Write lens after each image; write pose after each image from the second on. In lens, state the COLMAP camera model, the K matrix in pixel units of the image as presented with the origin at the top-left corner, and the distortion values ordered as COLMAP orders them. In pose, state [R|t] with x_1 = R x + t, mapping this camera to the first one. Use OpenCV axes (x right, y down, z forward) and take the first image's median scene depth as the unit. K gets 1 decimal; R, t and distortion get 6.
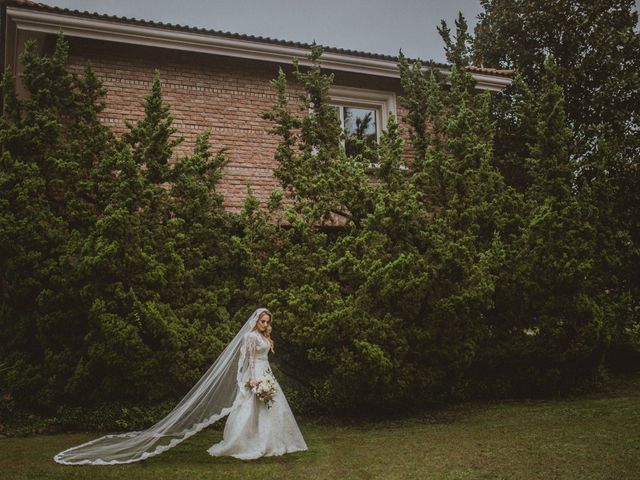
lens RADIAL K [[692.7, 0, 320.0], [0, 692.7, 240.0], [0, 0, 1]] dist [-0.038188, 0.043828]
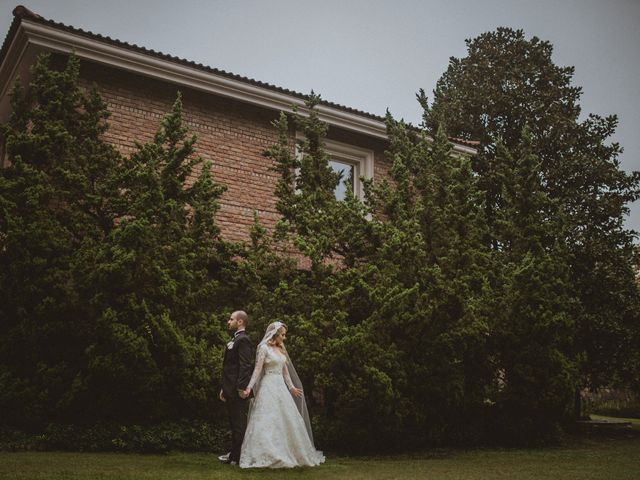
lens RADIAL K [[692.7, 0, 320.0], [0, 692.7, 240.0], [0, 0, 1]] dist [-0.038188, 0.043828]
pose [[0.987433, 0.077915, 0.137498, -0.159130], [-0.060439, 0.990061, -0.126992, 0.089541], [-0.146026, 0.117085, 0.982328, -0.007420]]
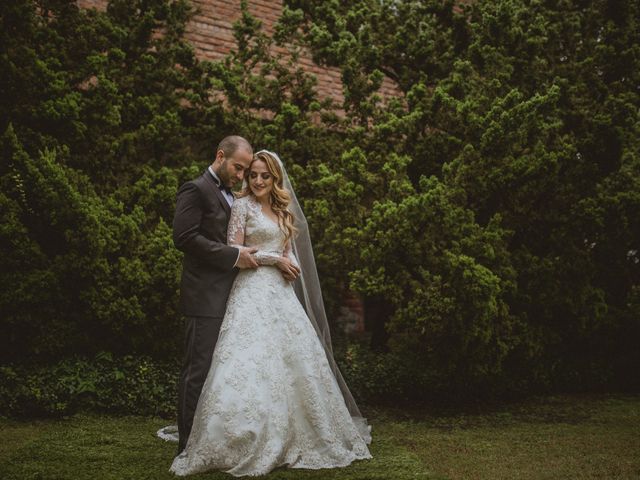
lens RADIAL K [[692.7, 0, 320.0], [0, 692.7, 240.0], [0, 0, 1]] dist [-0.038188, 0.043828]
pose [[0.994228, 0.054941, 0.092153, -0.088312], [-0.053399, 0.998390, -0.019123, 0.142029], [-0.093055, 0.014092, 0.995561, 0.463429]]
